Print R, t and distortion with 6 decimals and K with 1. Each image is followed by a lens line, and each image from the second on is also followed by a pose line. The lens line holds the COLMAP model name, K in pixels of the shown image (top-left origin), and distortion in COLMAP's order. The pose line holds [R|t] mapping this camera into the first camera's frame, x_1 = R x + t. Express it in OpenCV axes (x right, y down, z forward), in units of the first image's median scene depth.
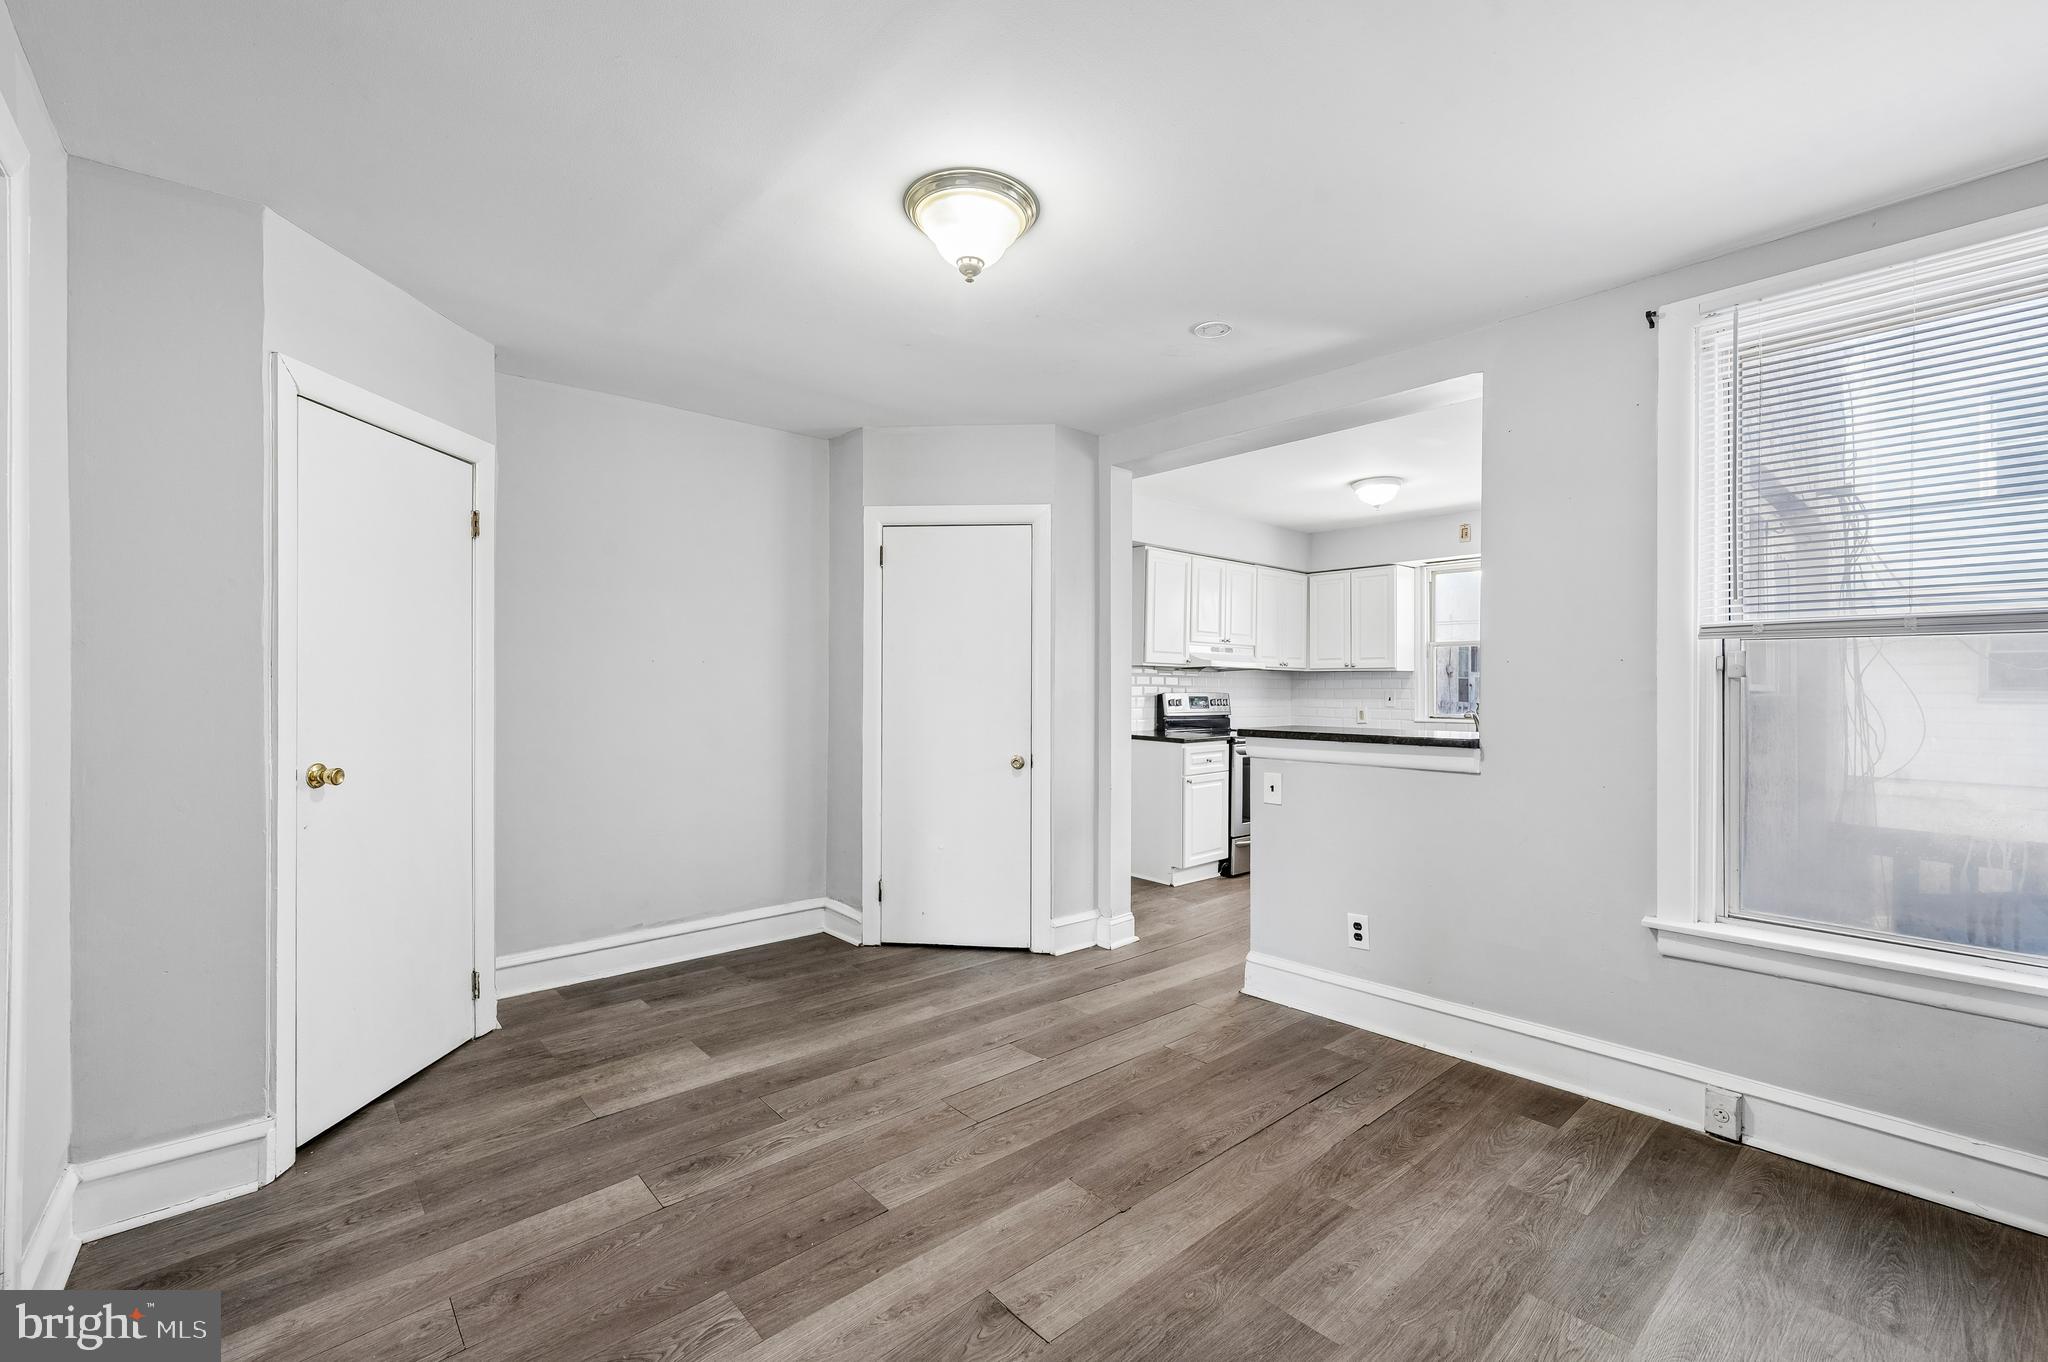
lens RADIAL K [[852.3, 0, 1025.9], [0, 852.3, 688.8], [0, 0, 1]] dist [0.003758, 0.000534]
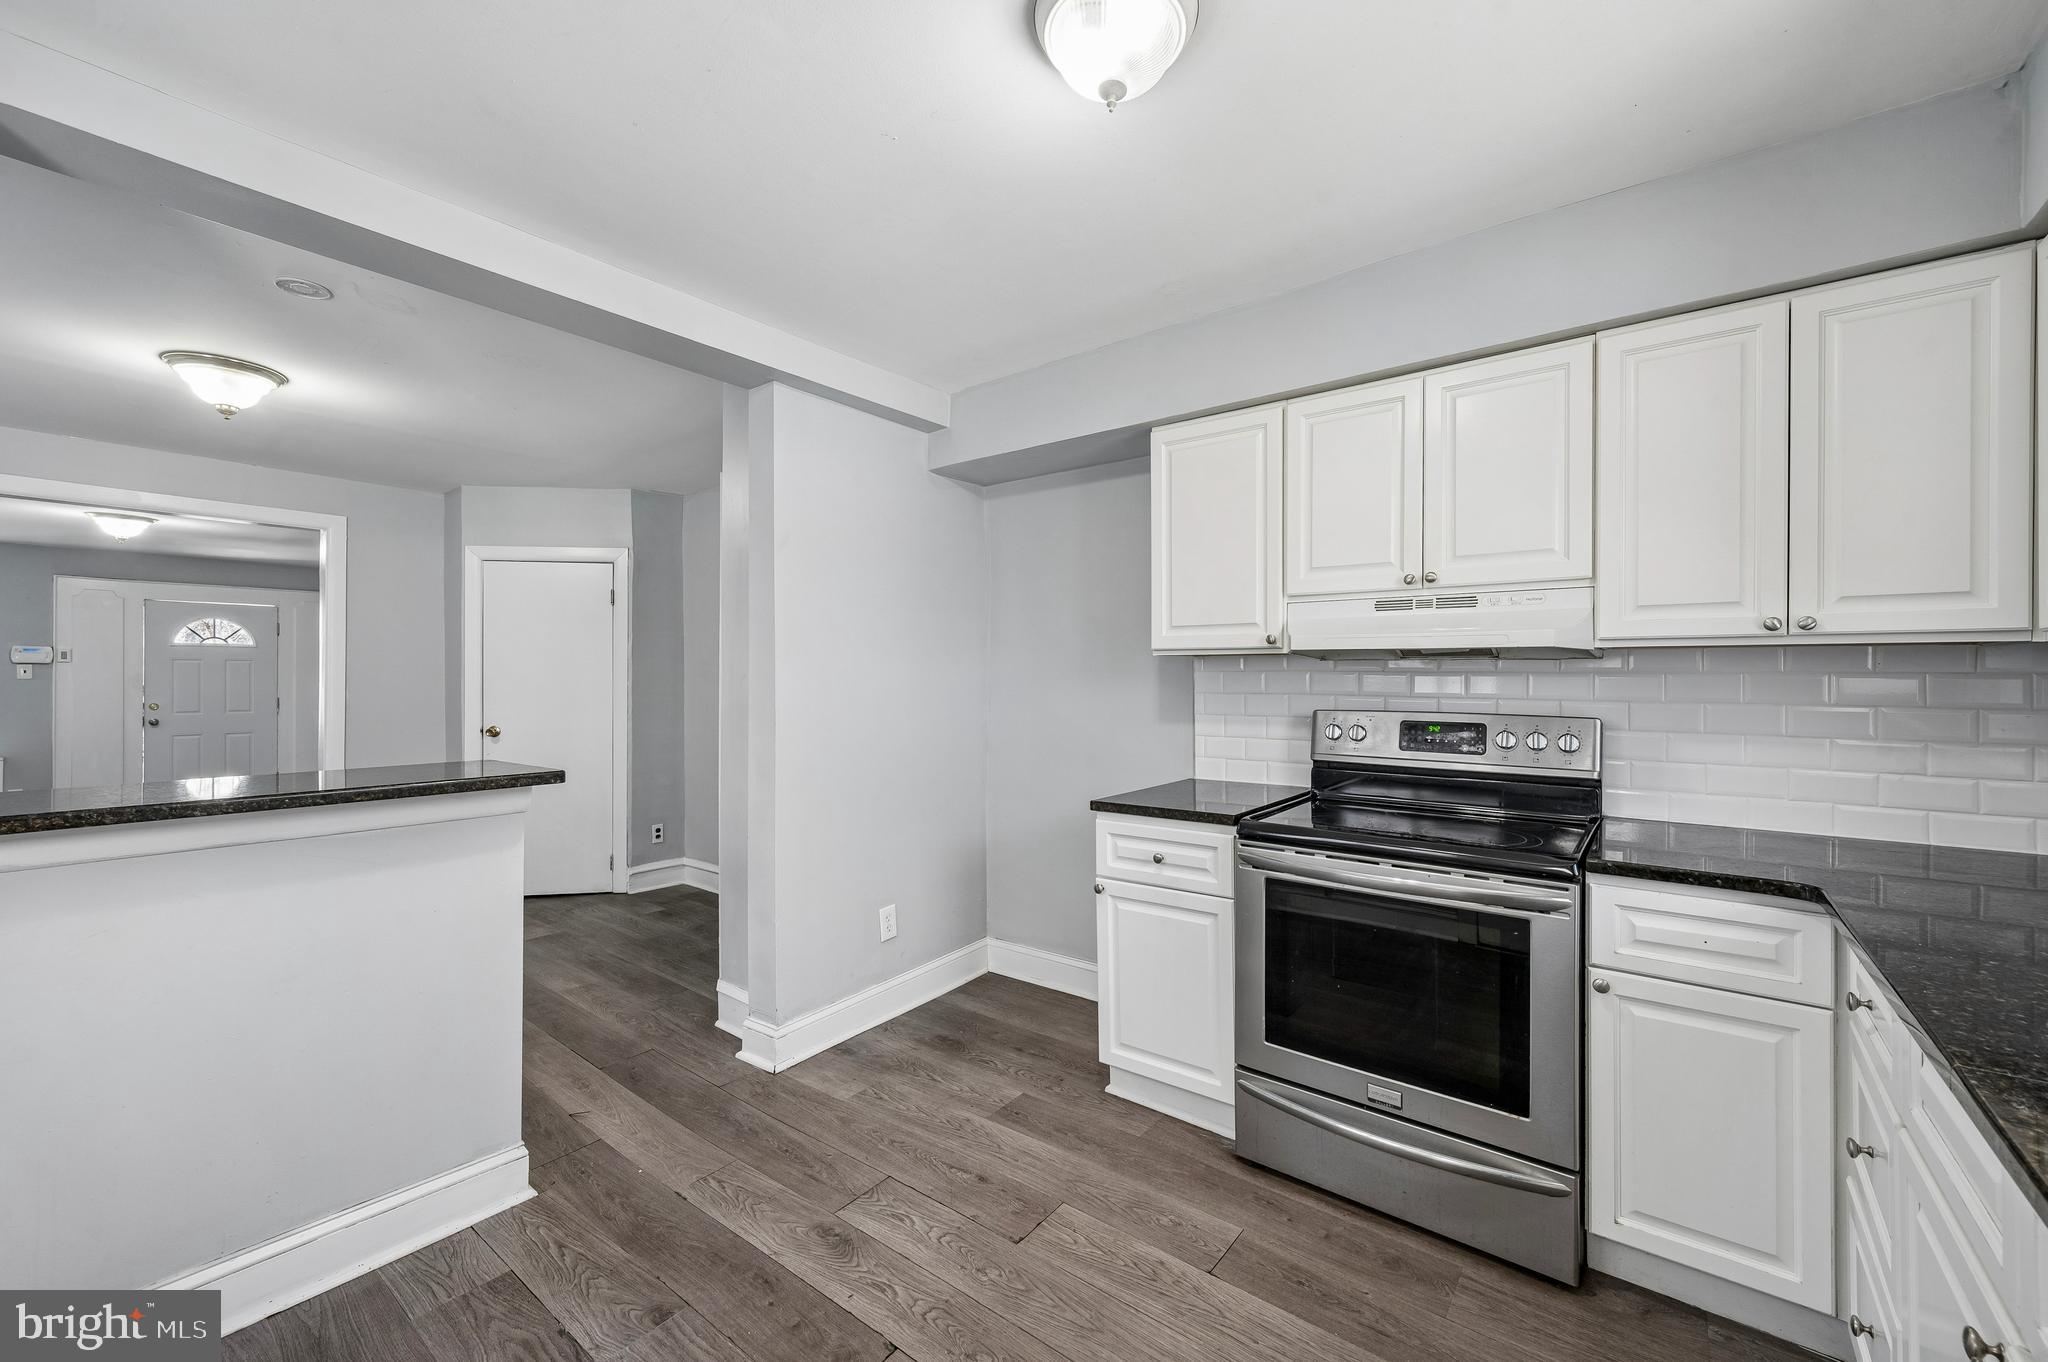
lens RADIAL K [[818.8, 0, 1055.3], [0, 818.8, 682.6], [0, 0, 1]] dist [0.000291, -0.000341]
pose [[0.192585, -0.003047, -0.981275, 0.584182], [-0.006921, 0.999966, -0.004463, -0.007277], [0.981256, 0.007651, 0.192558, 0.791050]]
